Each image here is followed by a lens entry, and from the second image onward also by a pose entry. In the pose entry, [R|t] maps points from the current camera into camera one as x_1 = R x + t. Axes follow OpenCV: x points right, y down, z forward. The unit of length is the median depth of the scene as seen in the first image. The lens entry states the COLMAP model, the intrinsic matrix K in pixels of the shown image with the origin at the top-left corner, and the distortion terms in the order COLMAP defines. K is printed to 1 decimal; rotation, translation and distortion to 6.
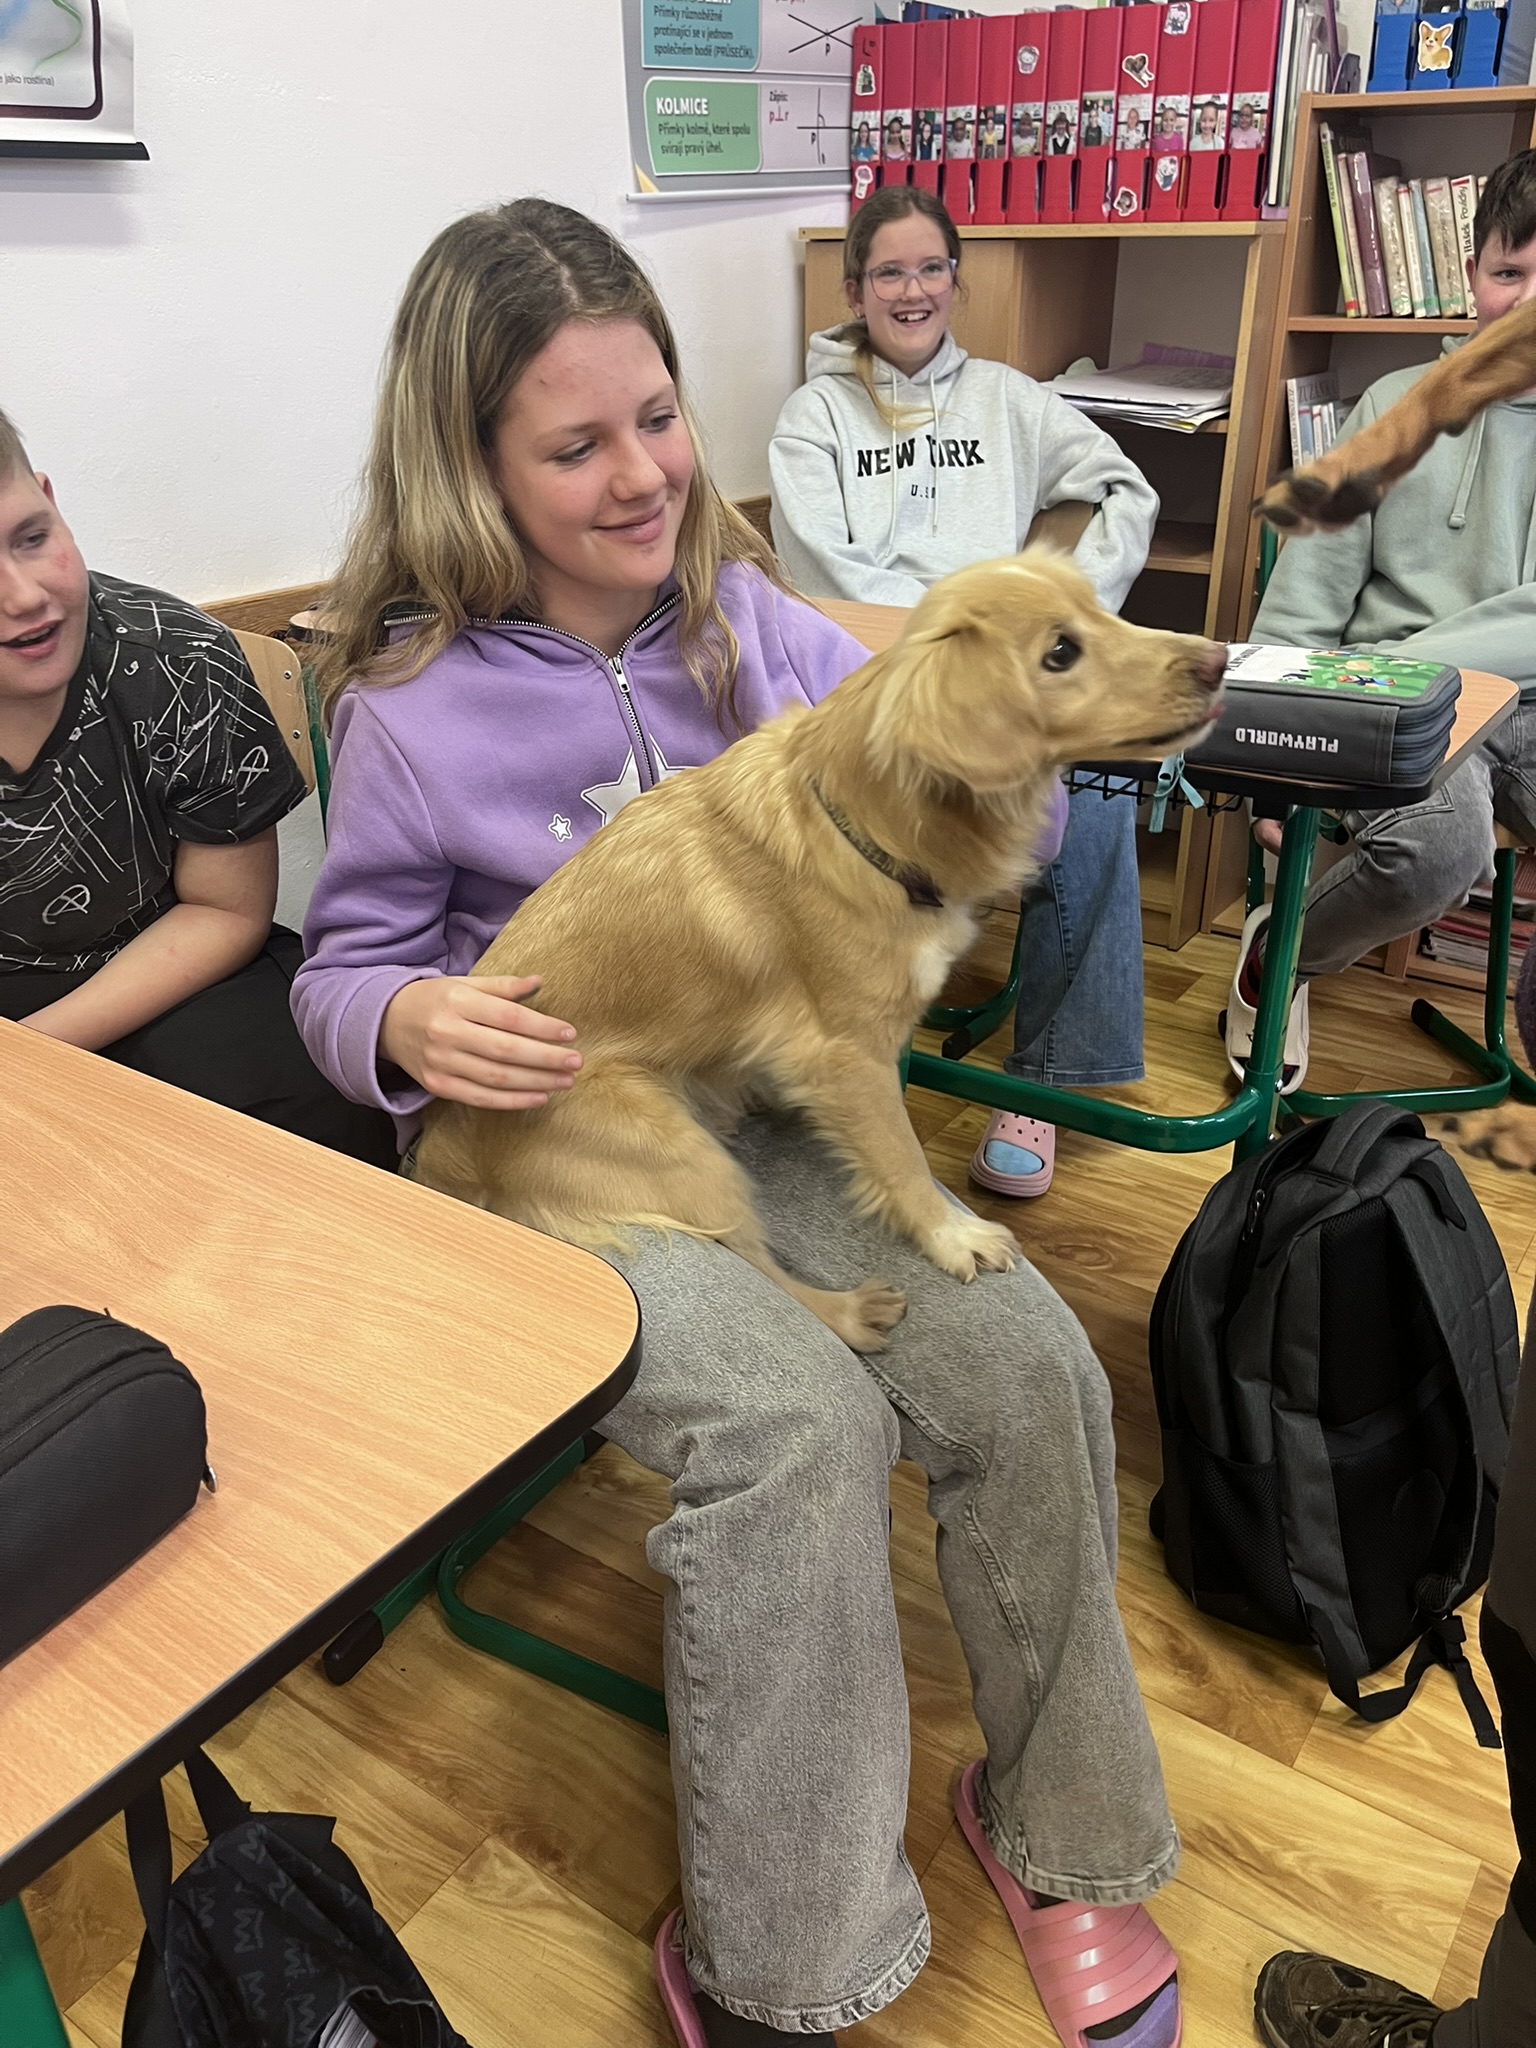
lens RADIAL K [[1559.7, 0, 780.9], [0, 1559.7, 1041.6], [0, 0, 1]] dist [0.069875, -0.103686]
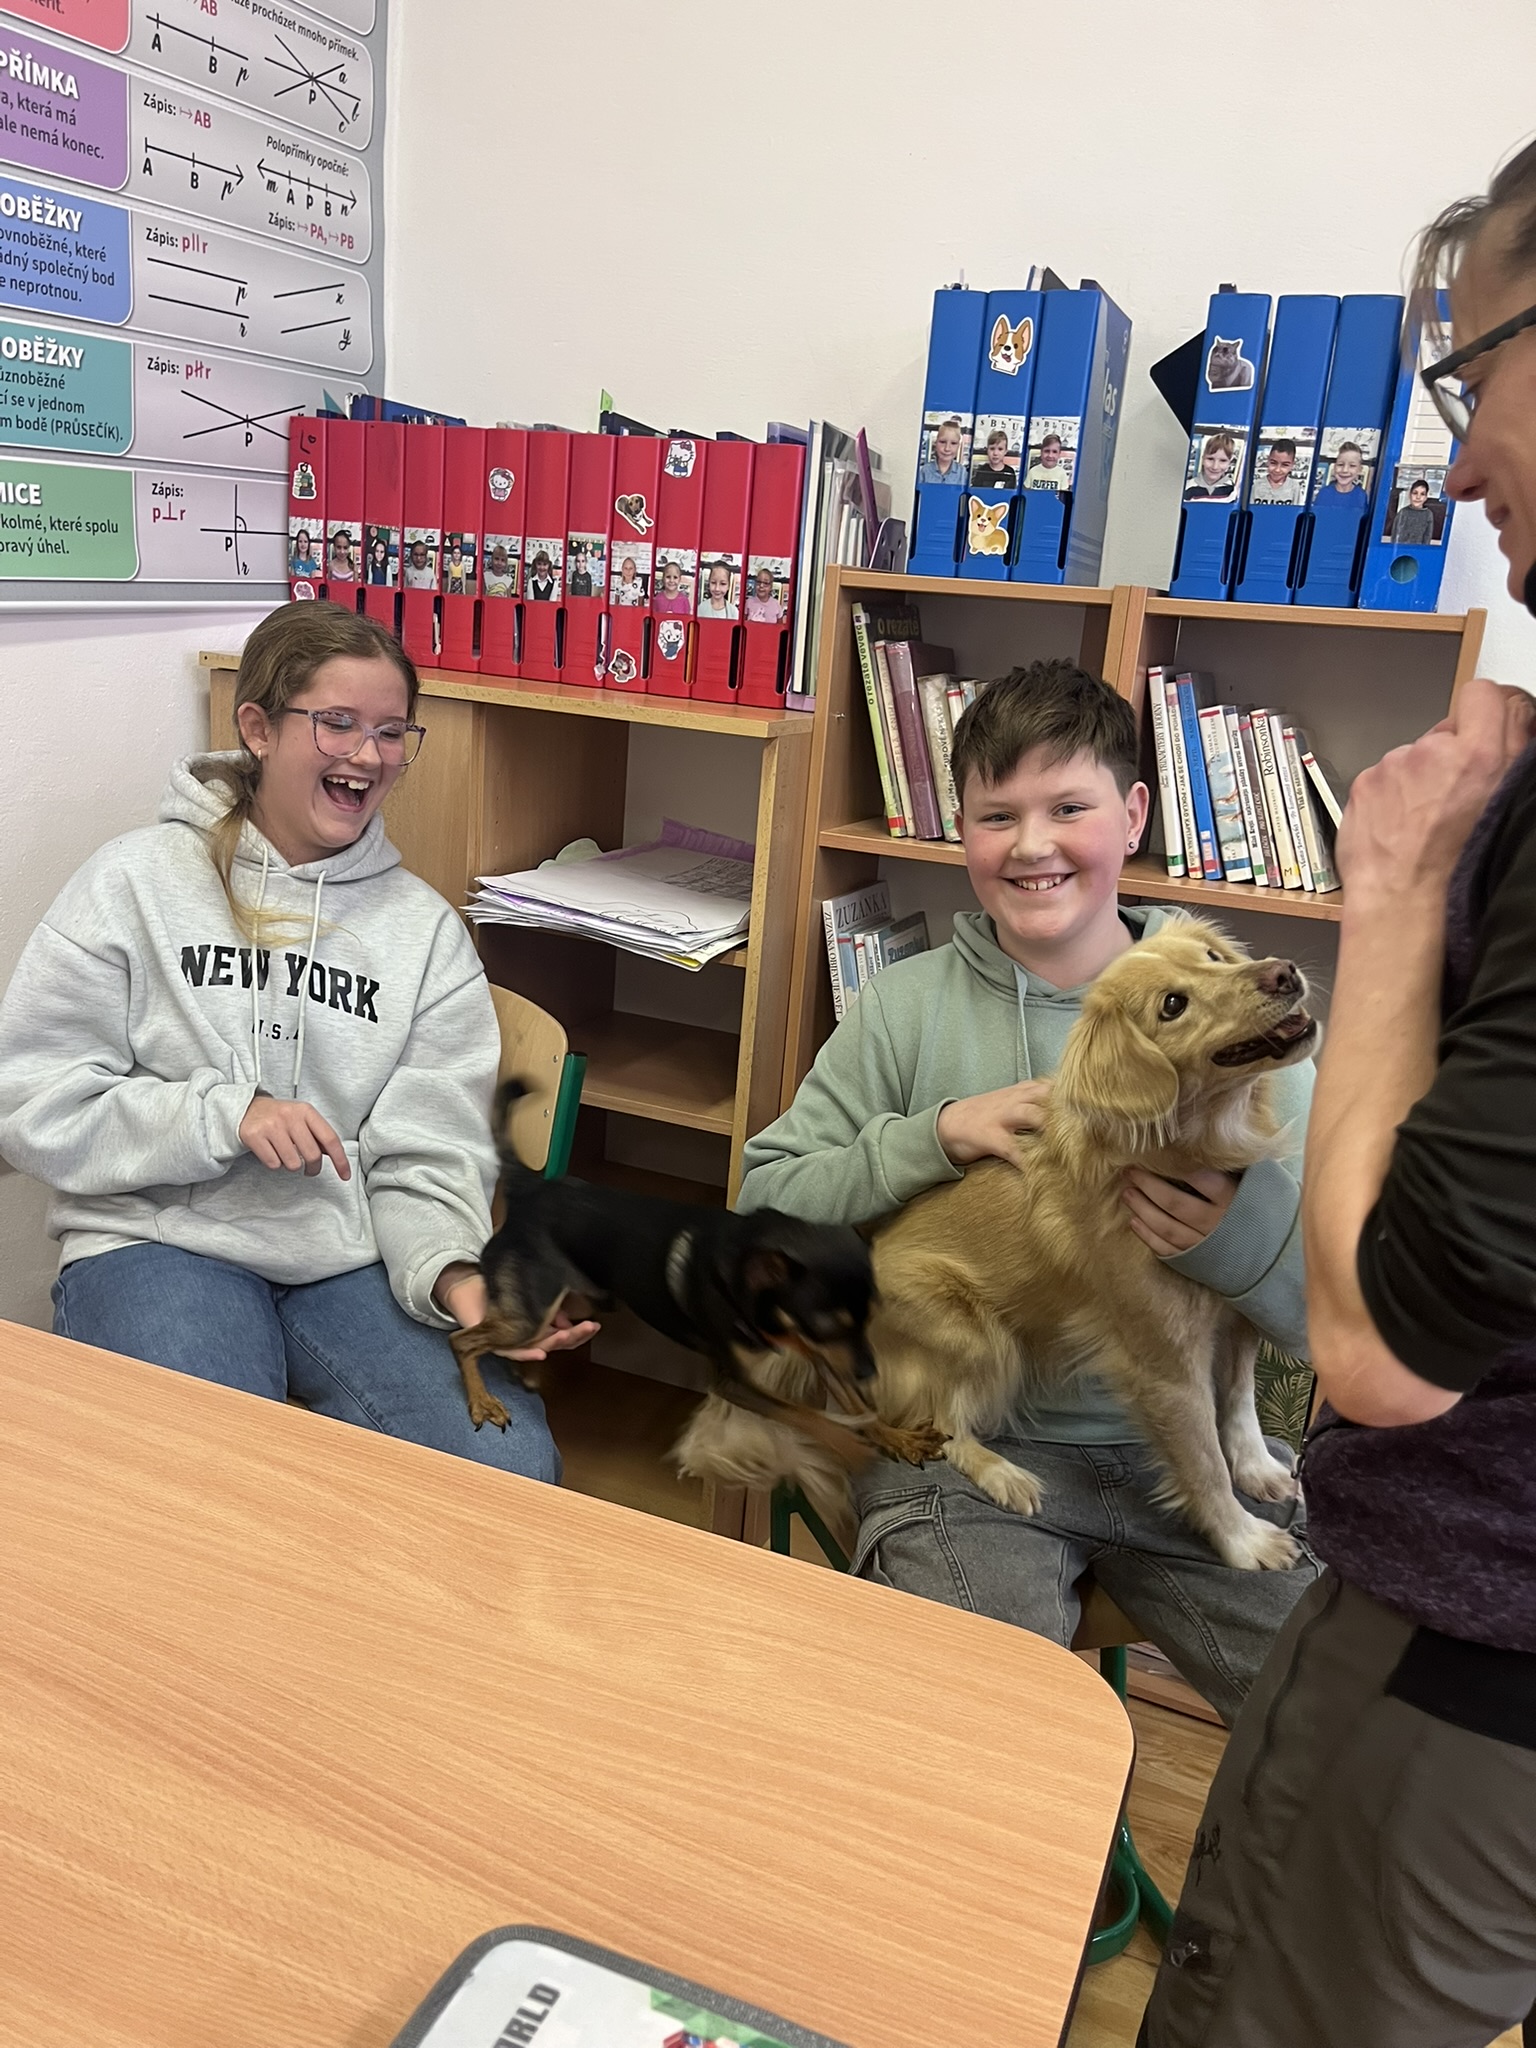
lens RADIAL K [[1559.7, 0, 768.3], [0, 1559.7, 1035.9], [0, 0, 1]] dist [0.069875, -0.103686]
pose [[0.978126, 0.038853, 0.204354, 0.139566], [0.001509, 0.981051, -0.193743, -0.204079], [-0.208009, 0.189814, 0.959533, 0.277097]]
